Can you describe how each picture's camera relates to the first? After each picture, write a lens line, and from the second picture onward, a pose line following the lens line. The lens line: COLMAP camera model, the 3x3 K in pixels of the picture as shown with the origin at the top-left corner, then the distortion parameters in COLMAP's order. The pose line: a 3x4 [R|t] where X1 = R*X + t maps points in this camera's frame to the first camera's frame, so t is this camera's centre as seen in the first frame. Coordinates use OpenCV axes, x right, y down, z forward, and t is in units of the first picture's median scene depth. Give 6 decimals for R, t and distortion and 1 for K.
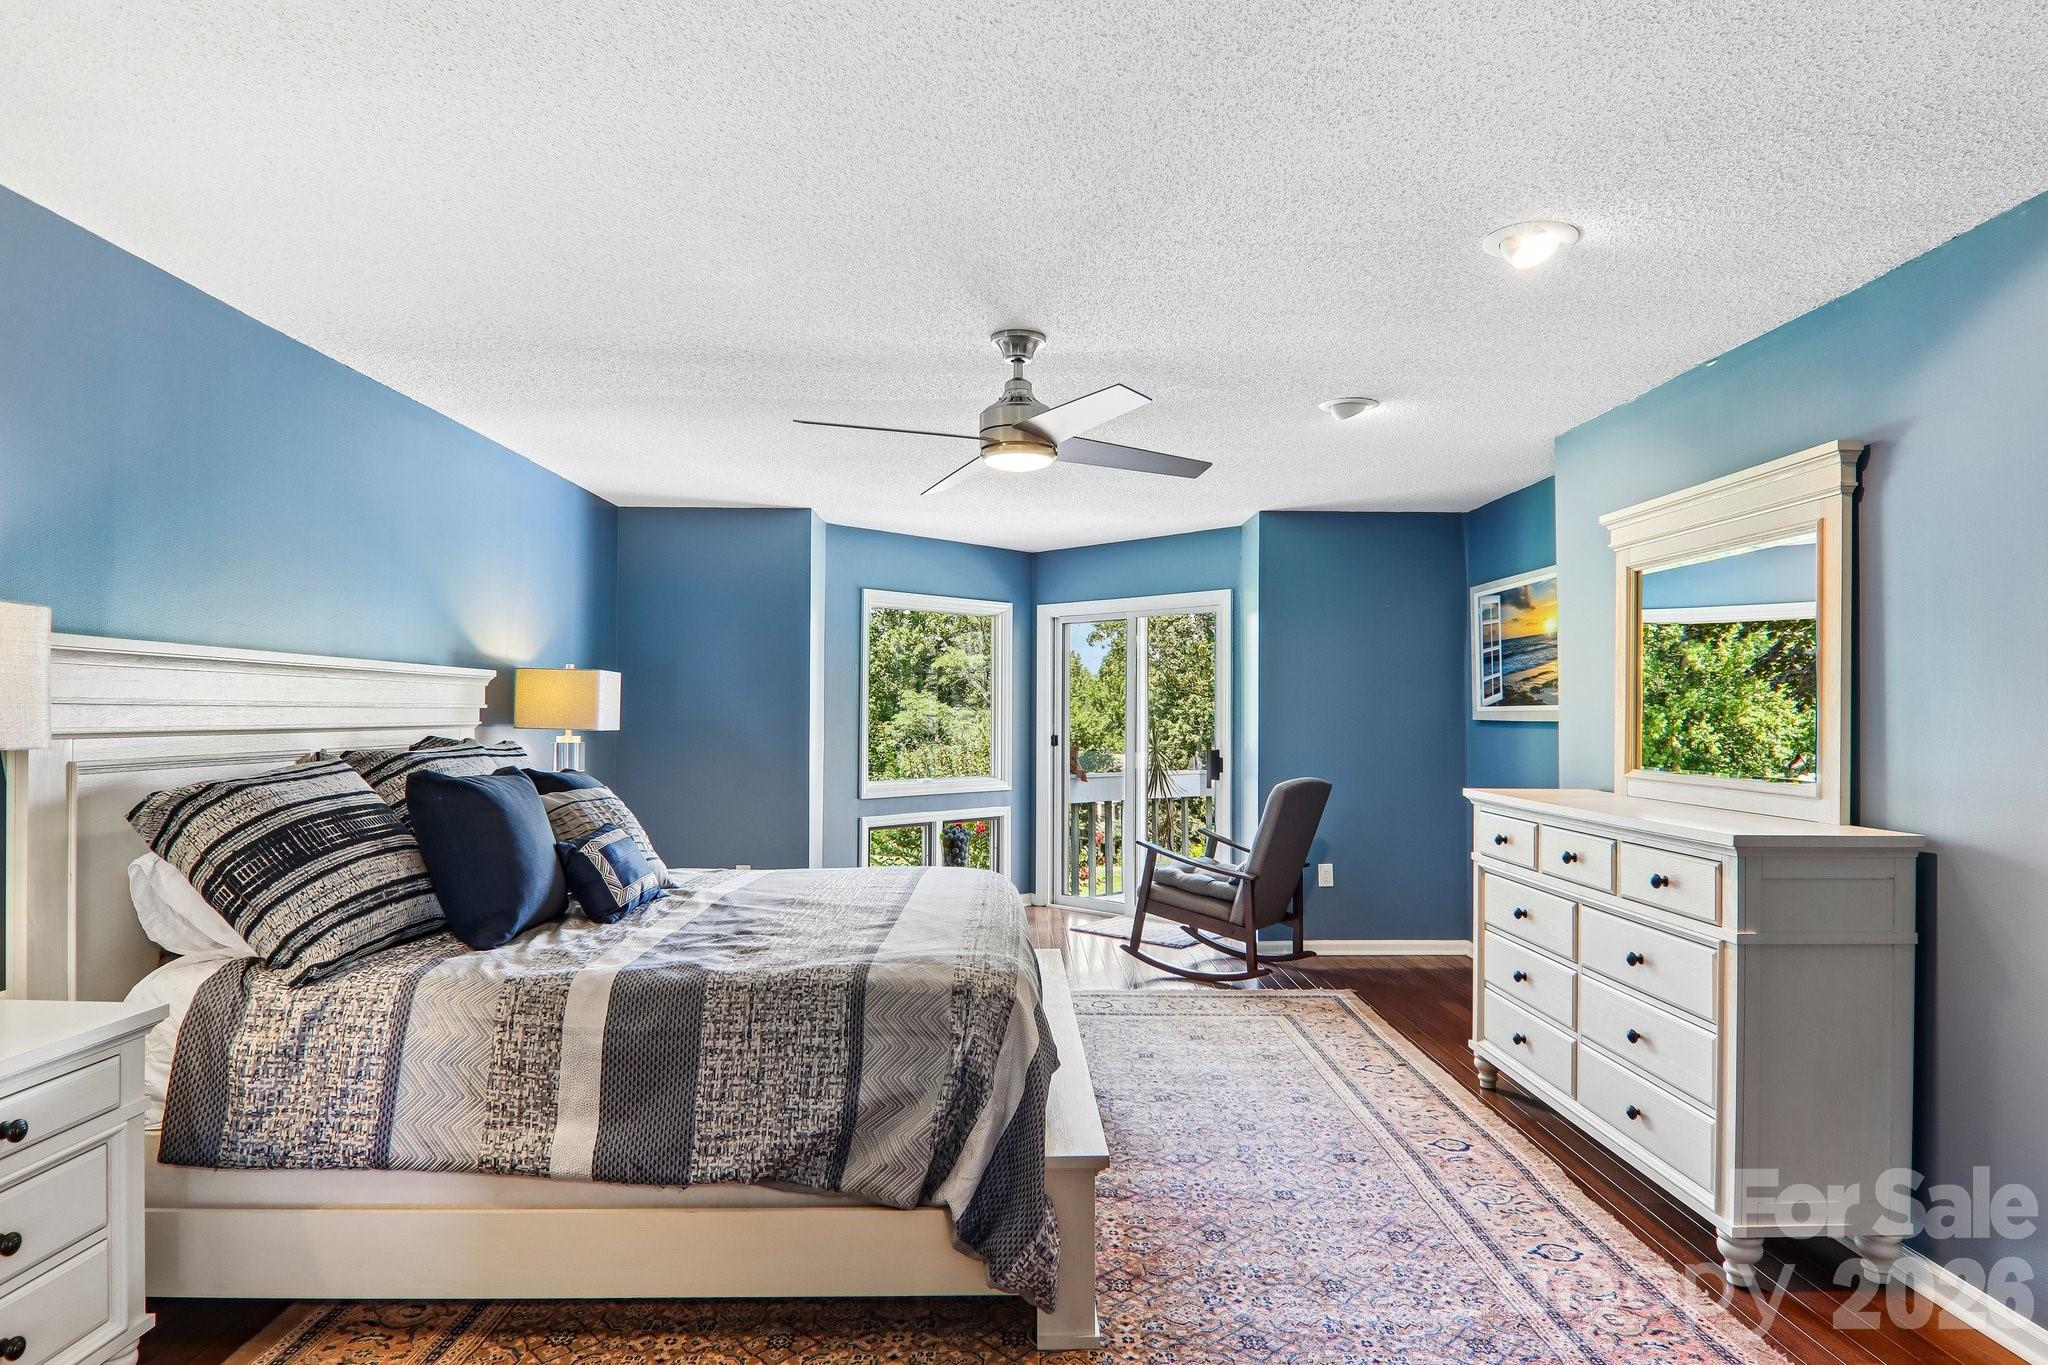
lens RADIAL K [[1161.9, 0, 1031.8], [0, 1161.9, 705.3], [0, 0, 1]] dist [0.006174, -0.021228]
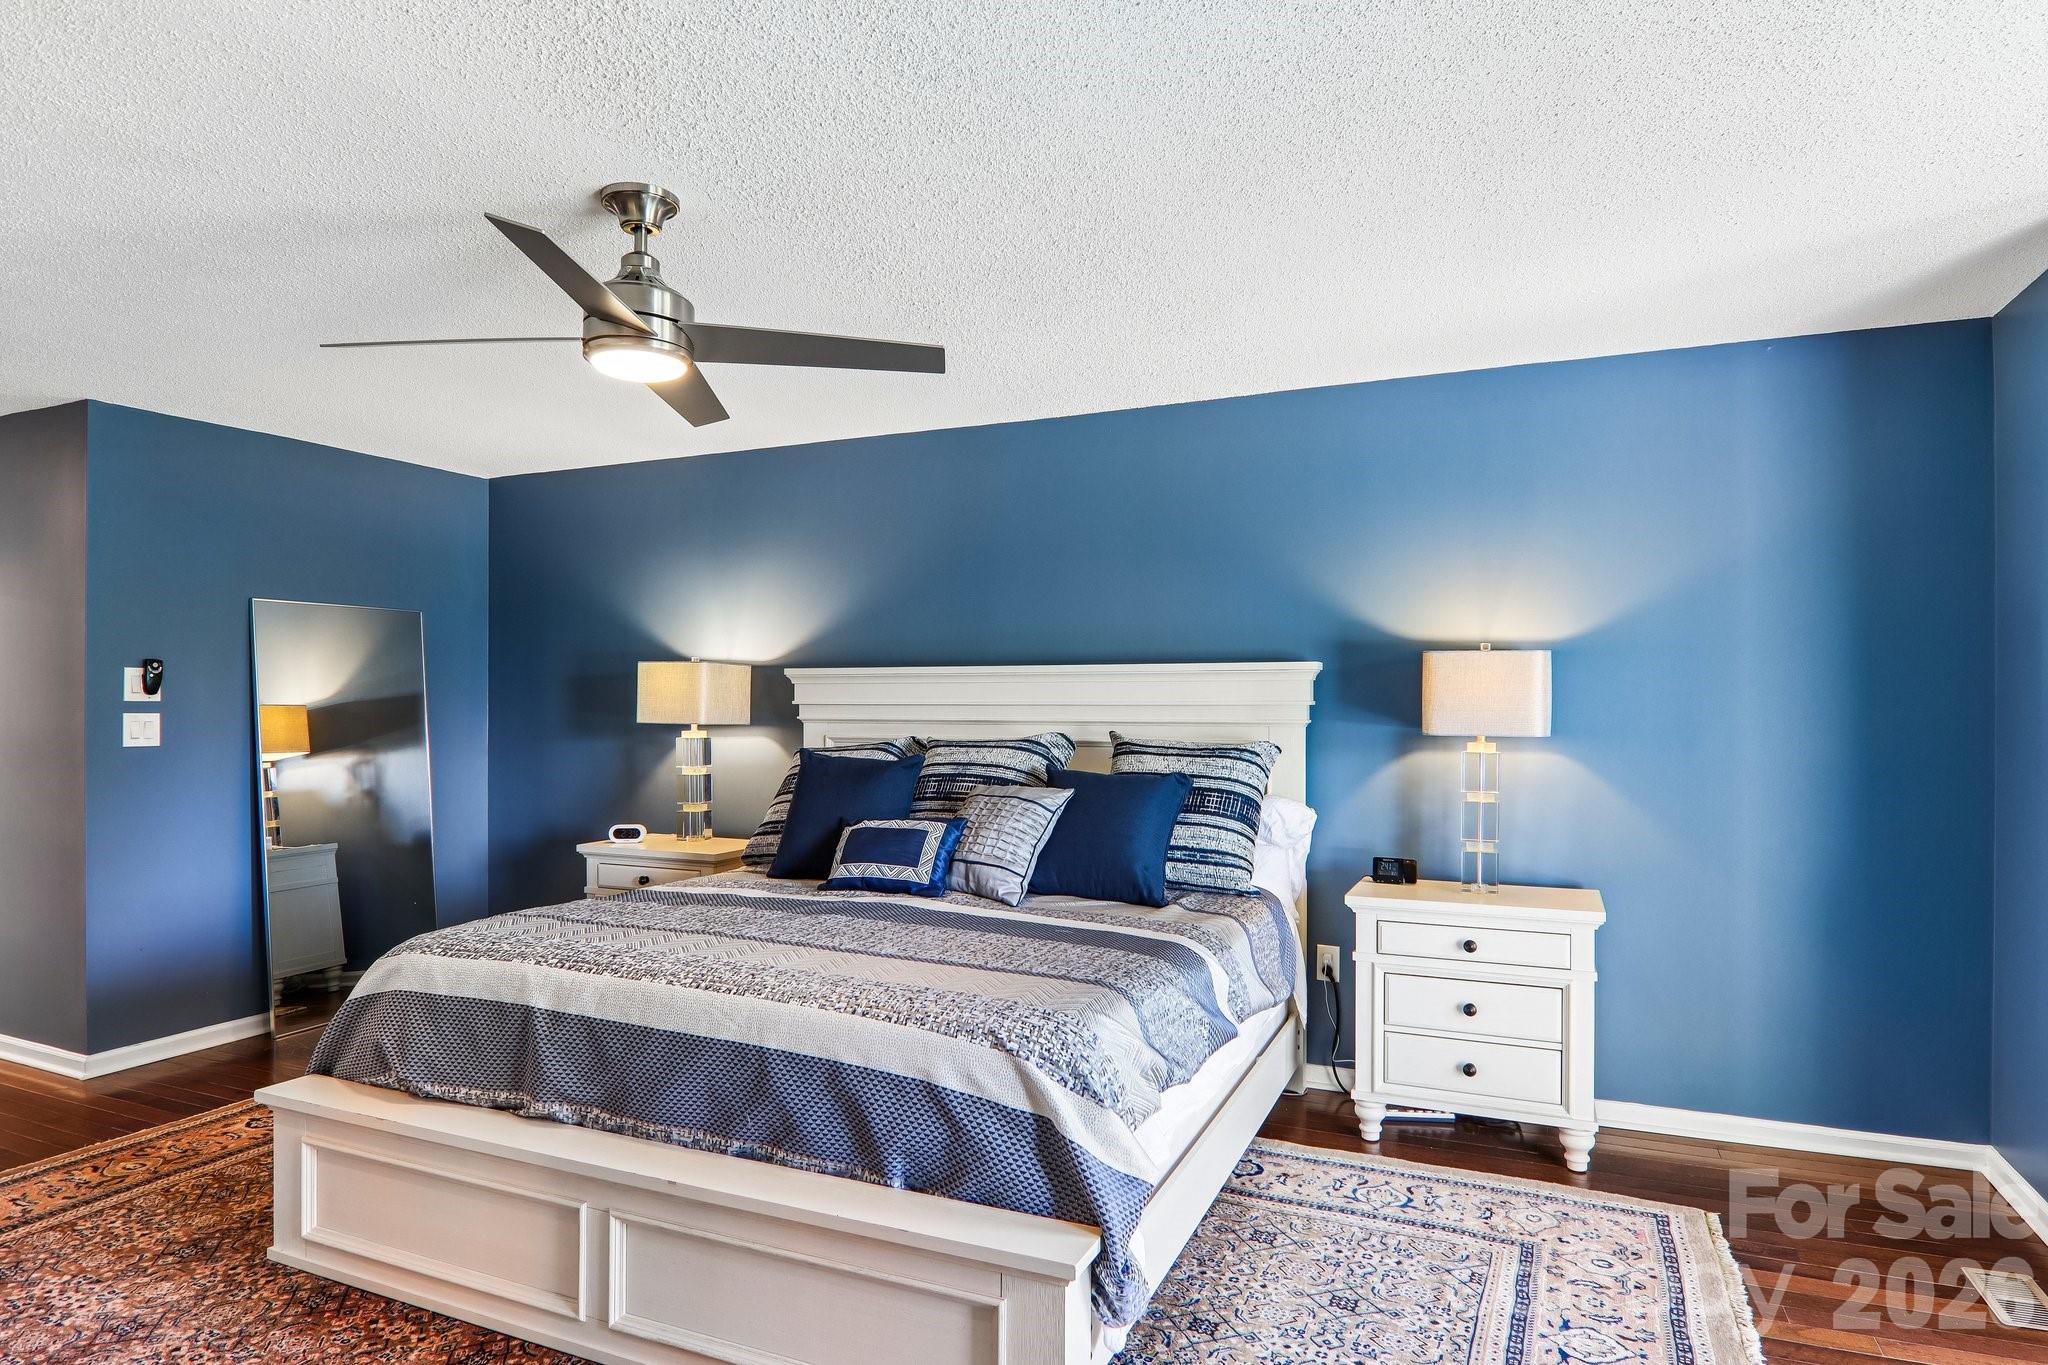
lens RADIAL K [[1130.8, 0, 1024.0], [0, 1130.8, 682.5], [0, 0, 1]] dist [-0.062908, 0.000124]
pose [[-0.388867, -0.030315, -0.920795, 0.670797], [-0.000384, 0.999464, -0.032743, 0.021225], [0.921294, -0.012379, -0.388670, 1.872196]]
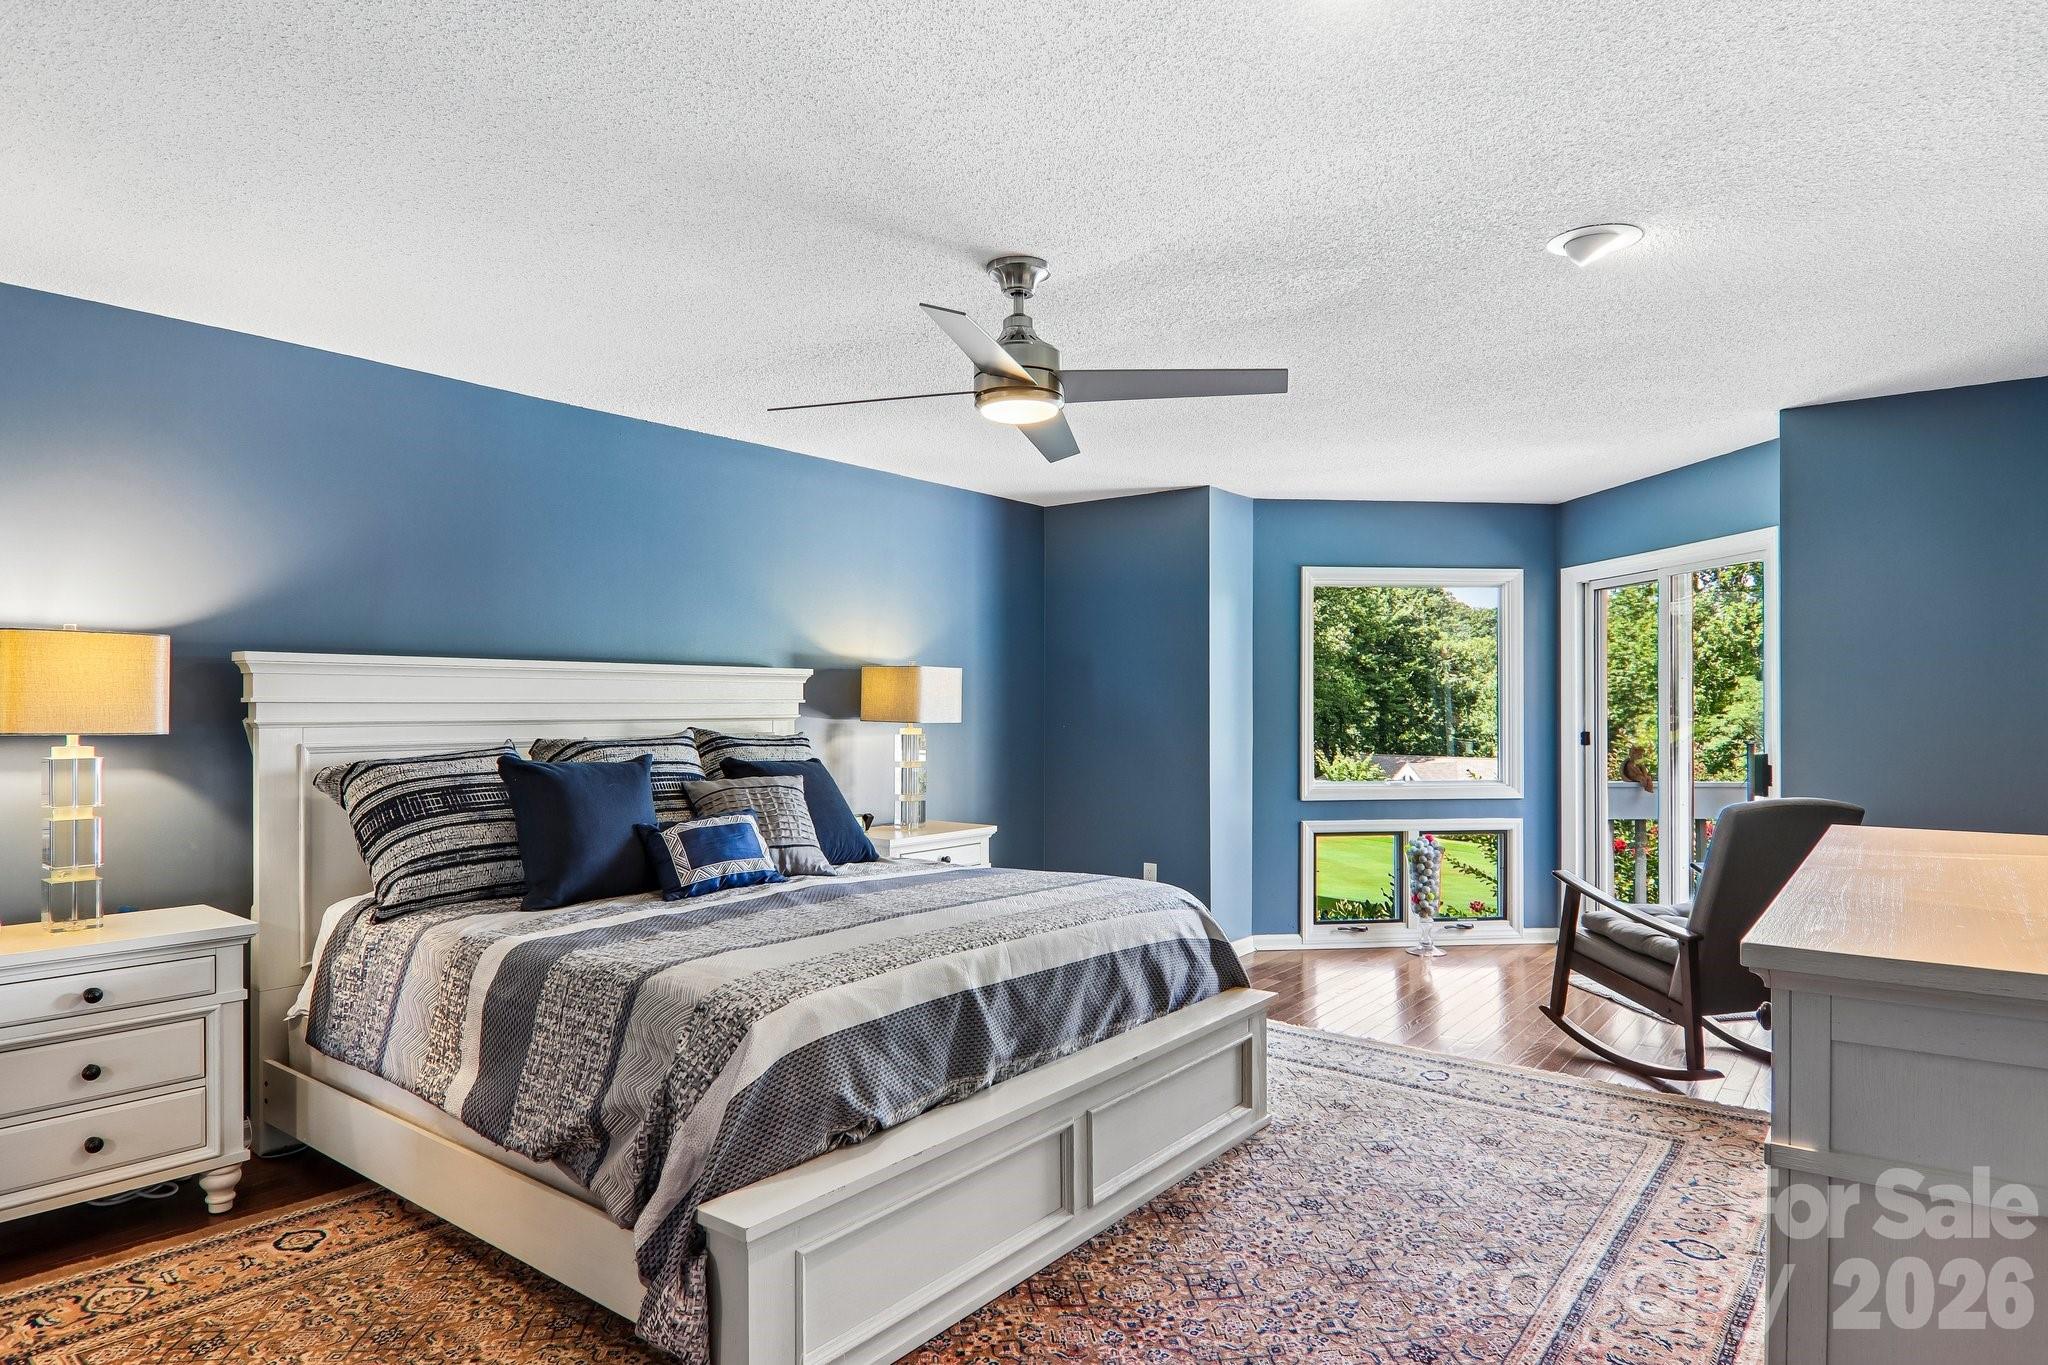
lens RADIAL K [[1178.4, 0, 1032.0], [0, 1178.4, 698.0], [0, 0, 1]] dist [0.001466, -0.023351]
pose [[0.776230, -0.010137, -0.630369, 0.675330], [0.009948, 0.999943, -0.003830, 0.006923], [0.630372, -0.003298, 0.776286, 0.412081]]
